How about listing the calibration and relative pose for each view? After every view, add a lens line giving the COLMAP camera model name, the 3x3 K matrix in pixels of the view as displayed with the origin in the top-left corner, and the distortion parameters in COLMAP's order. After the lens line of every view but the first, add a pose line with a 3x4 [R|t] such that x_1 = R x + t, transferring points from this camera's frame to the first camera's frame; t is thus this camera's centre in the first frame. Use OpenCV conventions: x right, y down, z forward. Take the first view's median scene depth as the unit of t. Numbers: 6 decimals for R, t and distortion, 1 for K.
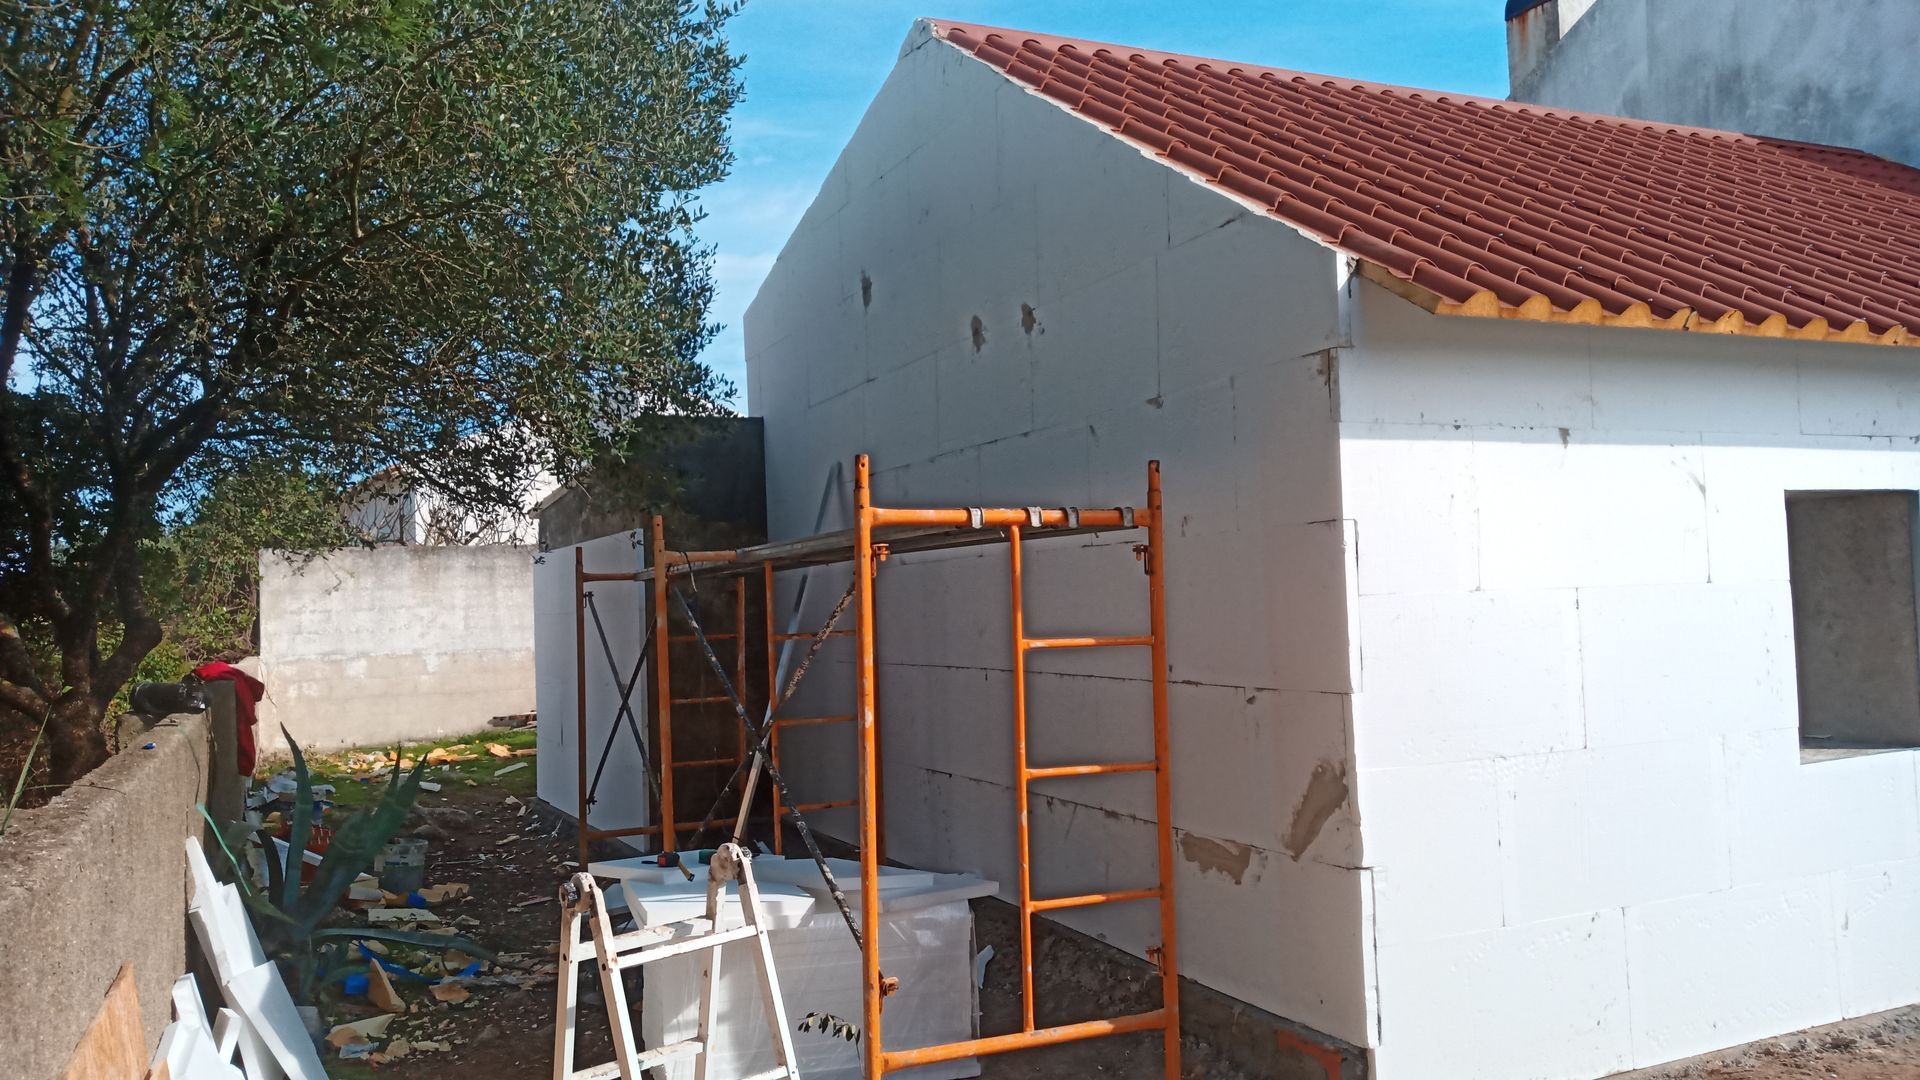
lens RADIAL K [[1470.6, 0, 960.0], [0, 1470.6, 540.0], [0, 0, 1]] dist [0.047763, -0.074431]
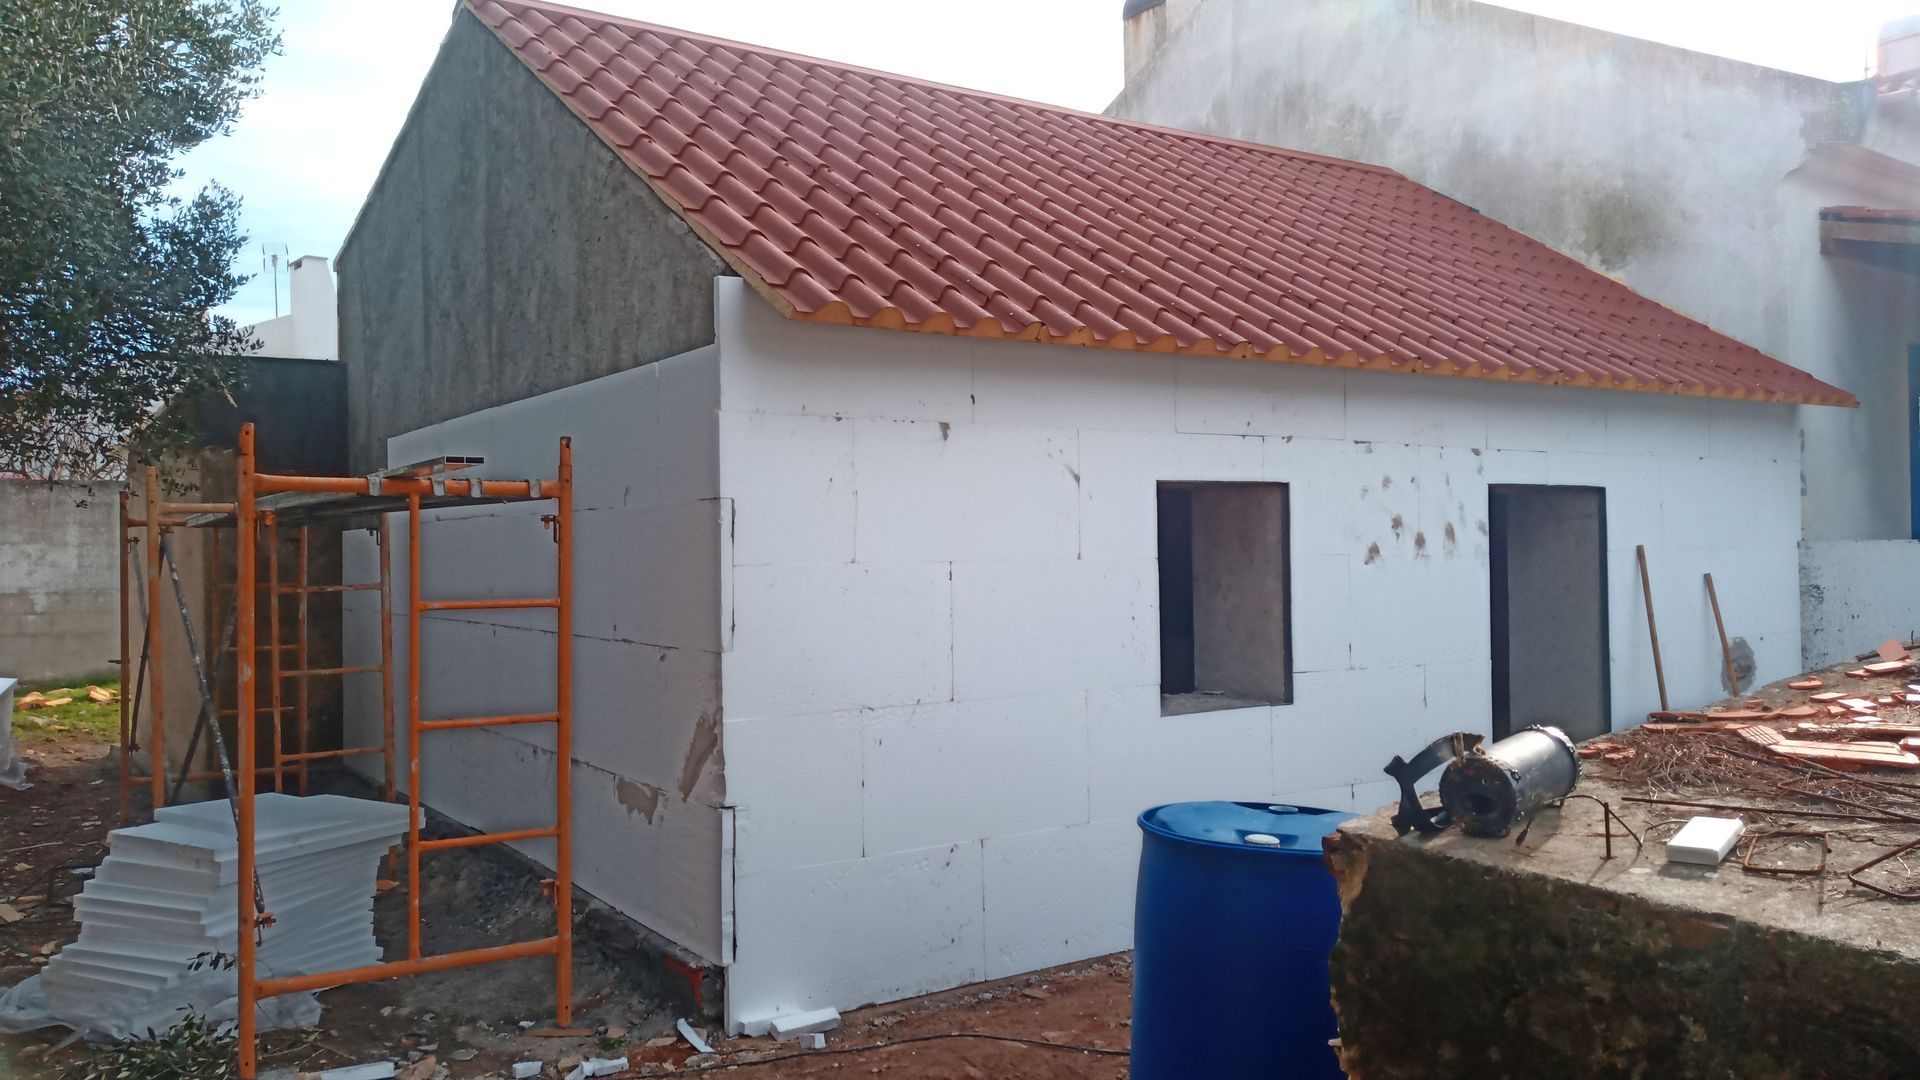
lens RADIAL K [[1474.6, 0, 945.9], [0, 1474.6, 536.6], [0, 0, 1]] dist [0.003056, -0.007176]
pose [[0.985332, 0.024268, 0.168917, 0.094851], [-0.029830, 0.999091, 0.030468, -0.009304], [-0.168024, -0.035059, 0.985159, -0.050373]]
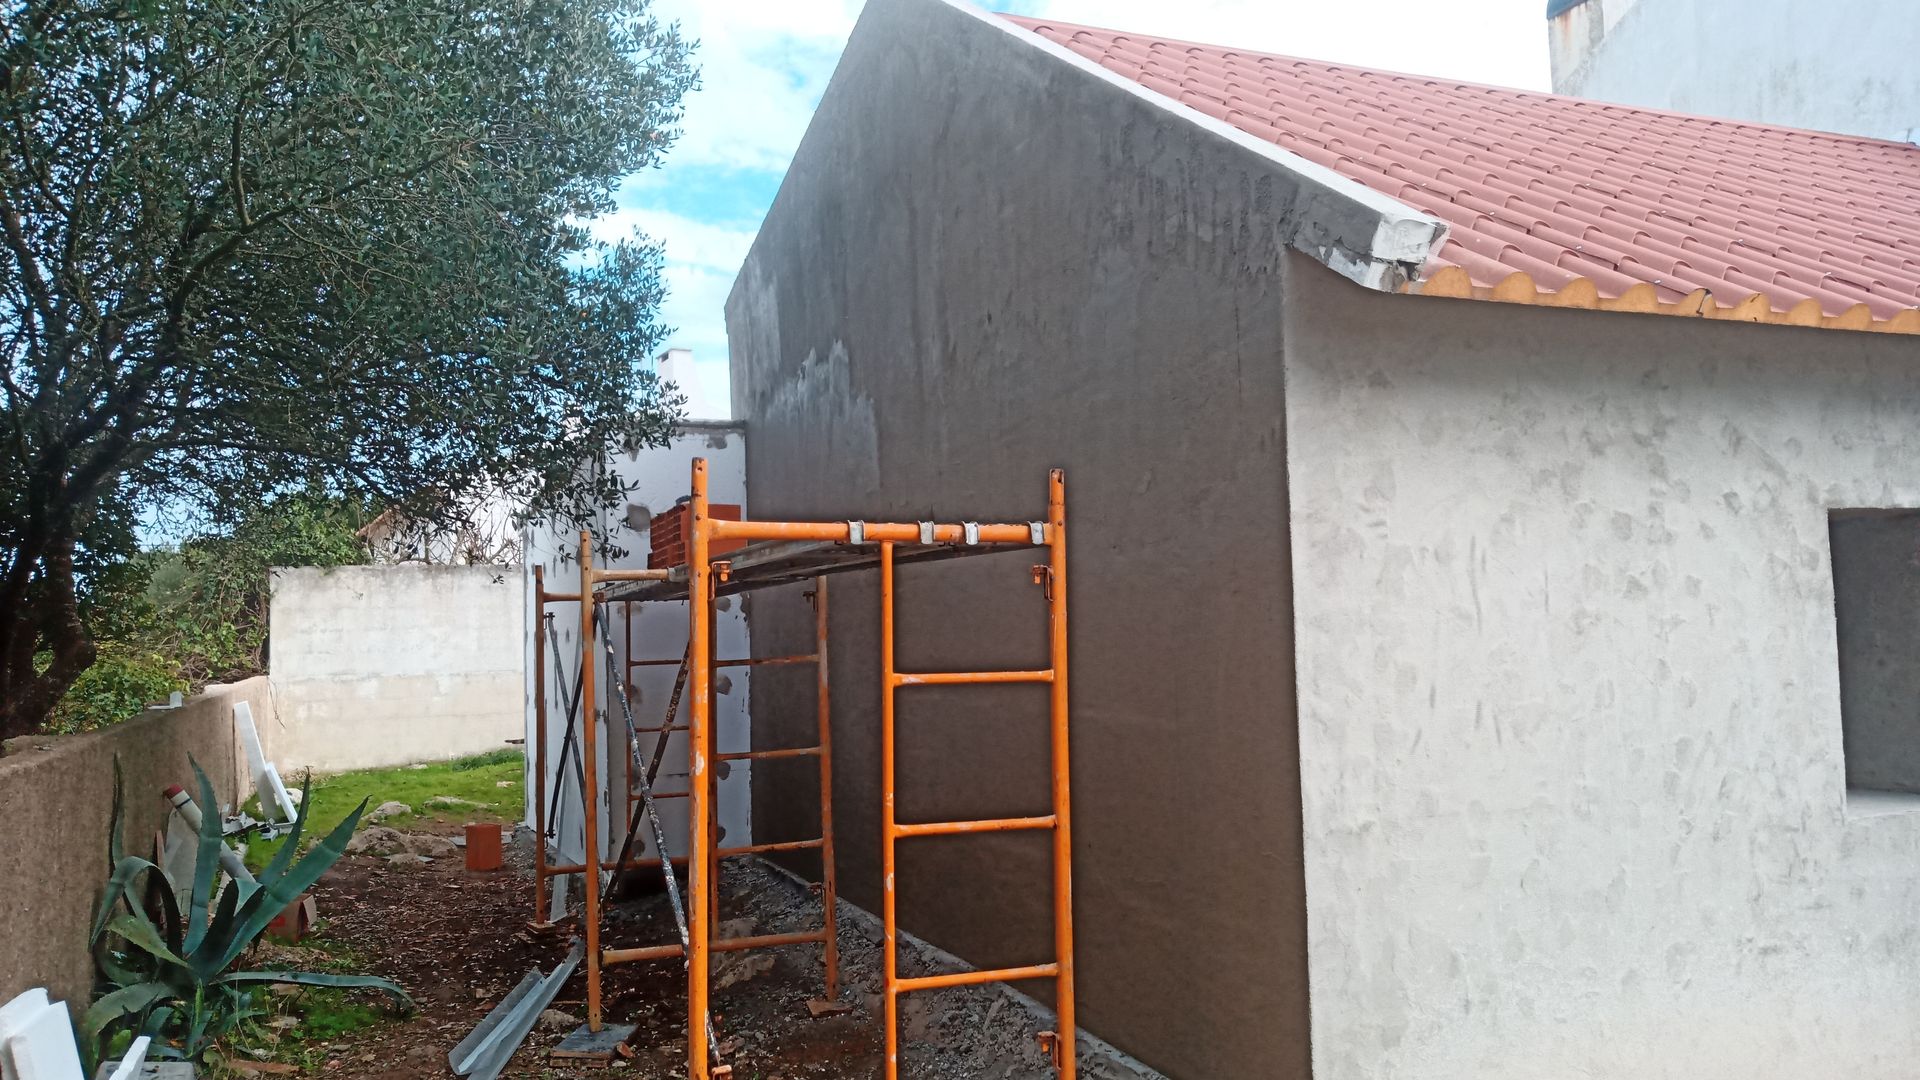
lens RADIAL K [[1470.6, 0, 960.0], [0, 1470.6, 540.0], [0, 0, 1]] dist [0.047763, -0.074431]
pose [[0.999254, 0.005230, -0.038261, 0.038638], [-0.005828, 0.999862, -0.015525, 0.001274], [0.038175, 0.015737, 0.999147, 0.052145]]
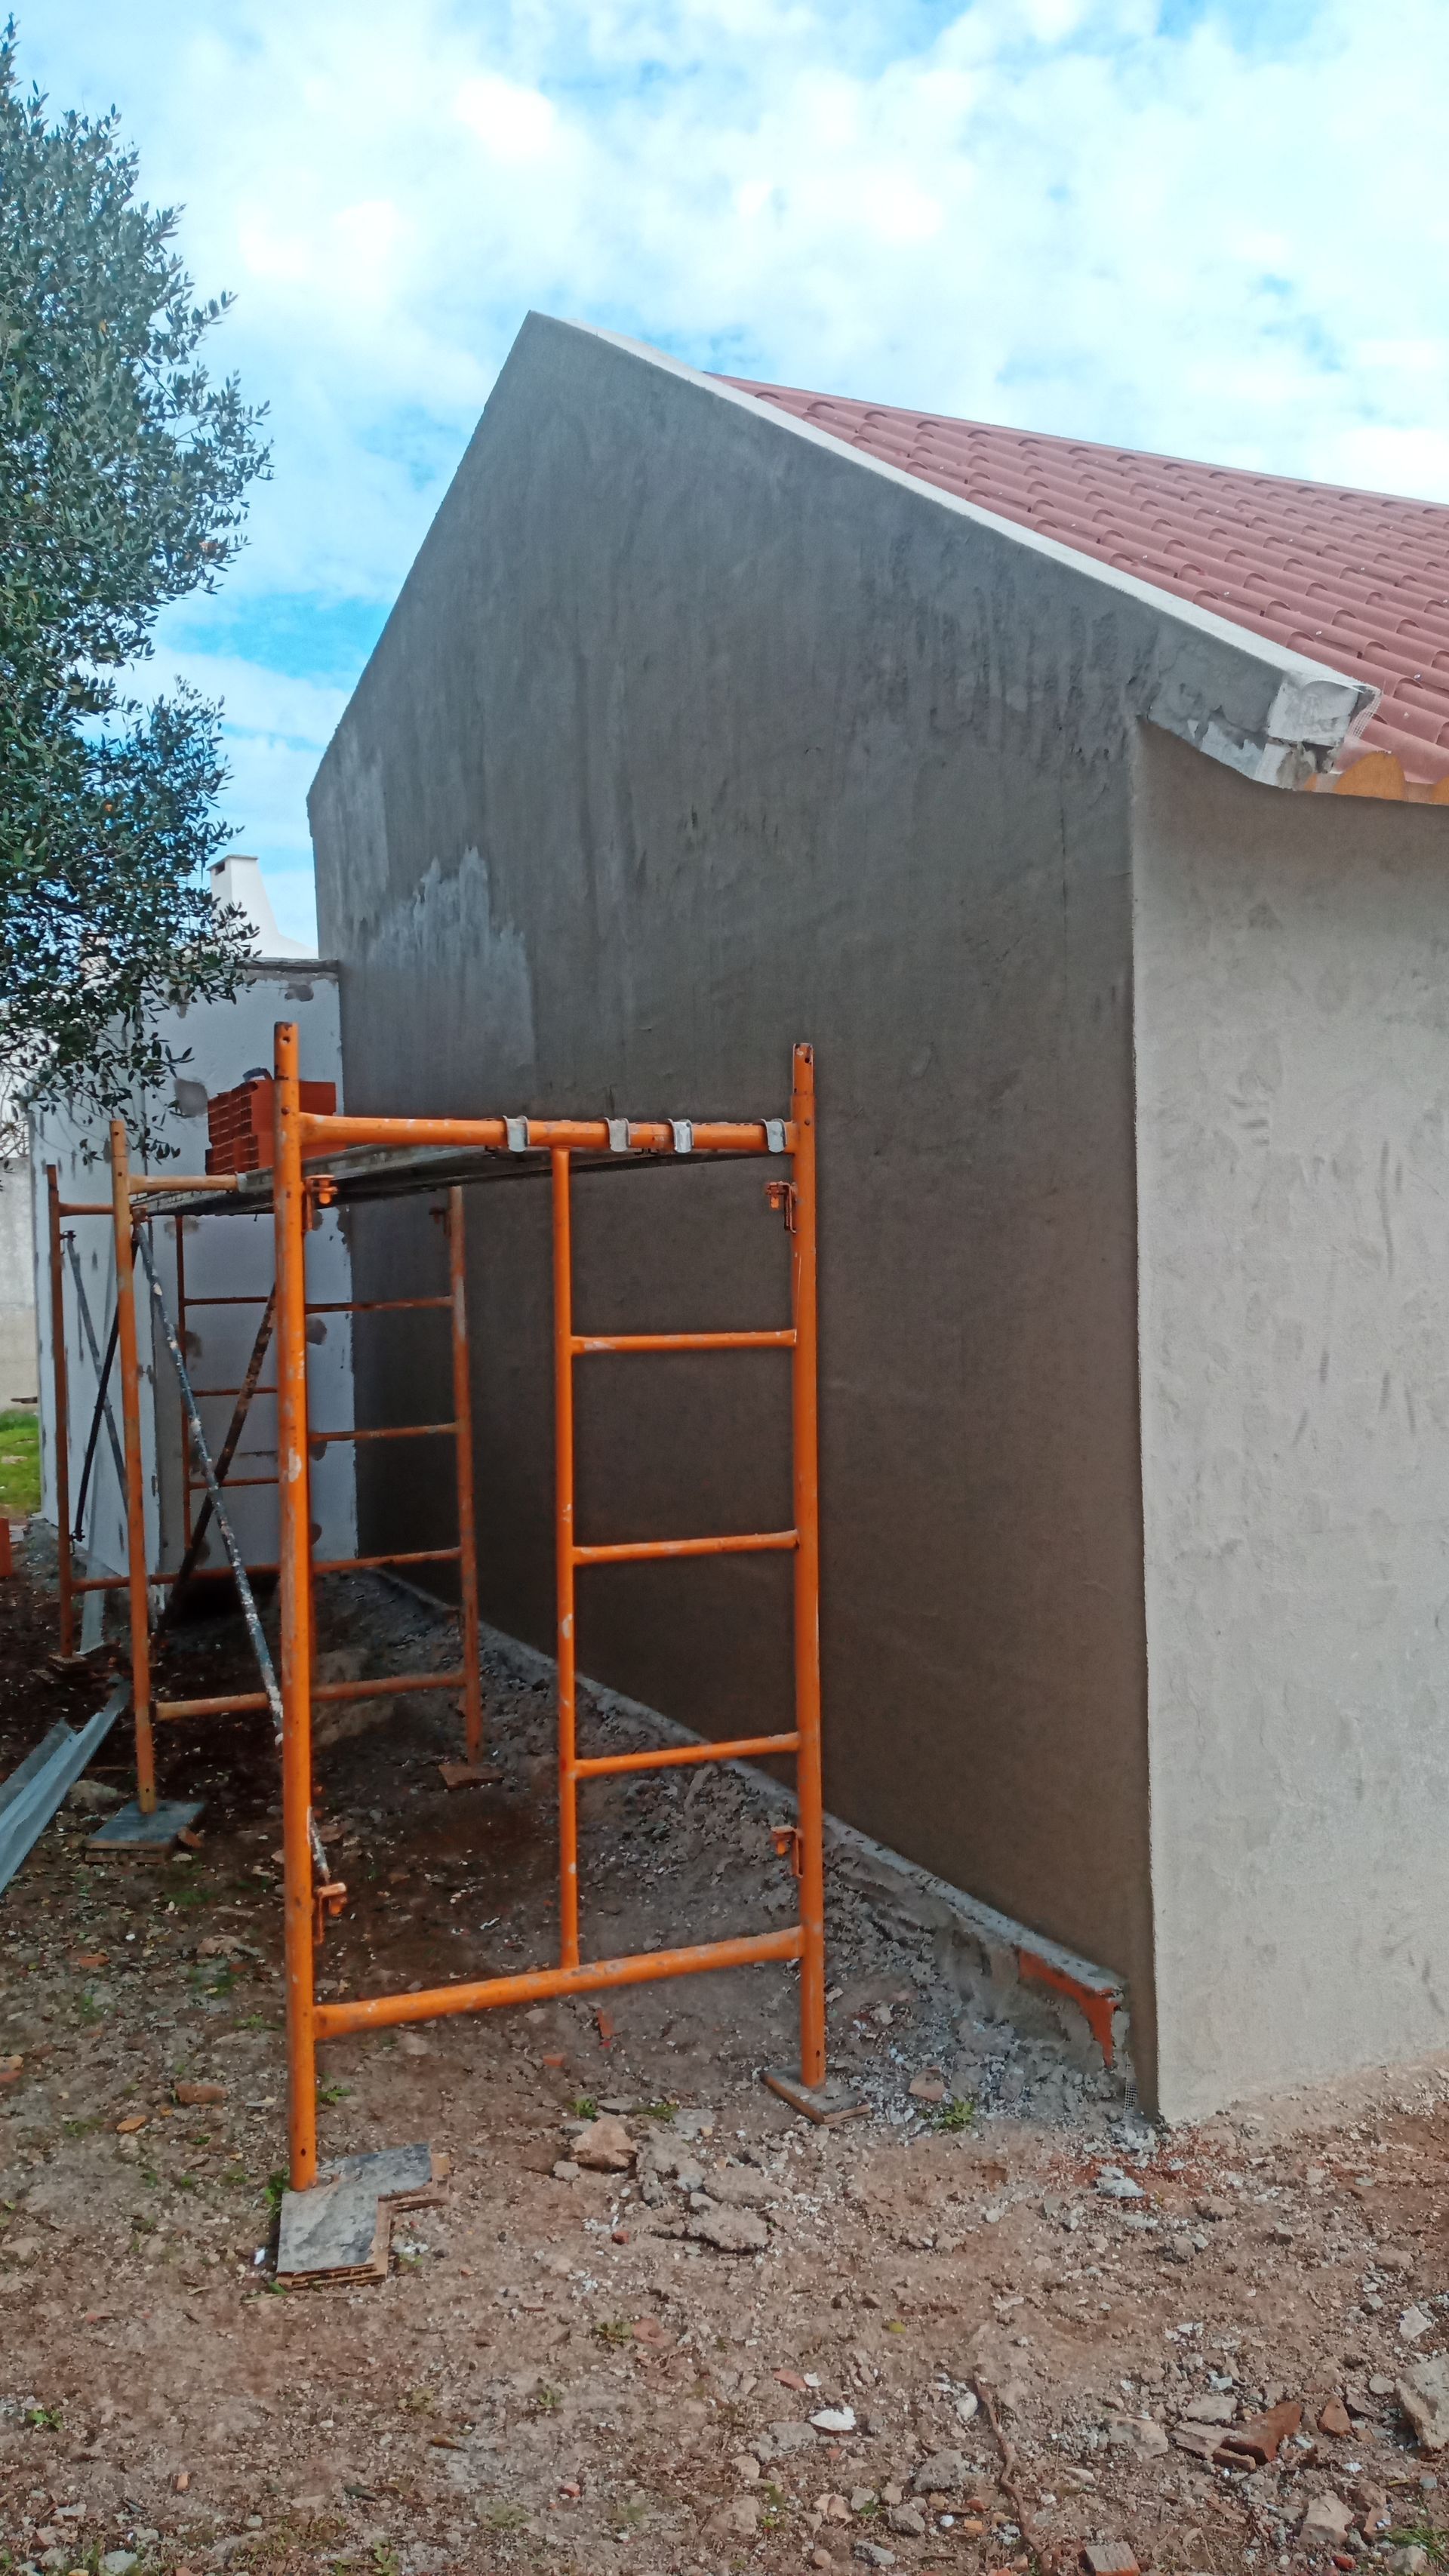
lens RADIAL K [[1987.1, 0, 721.5], [0, 1987.1, 1303.7], [0, 0, 1]] dist [0.071945, -0.161638]
pose [[0.999934, 0.008969, 0.007128, 0.033797], [-0.009468, 0.997260, 0.073362, -0.001501], [-0.006451, -0.073425, 0.997280, 0.066680]]
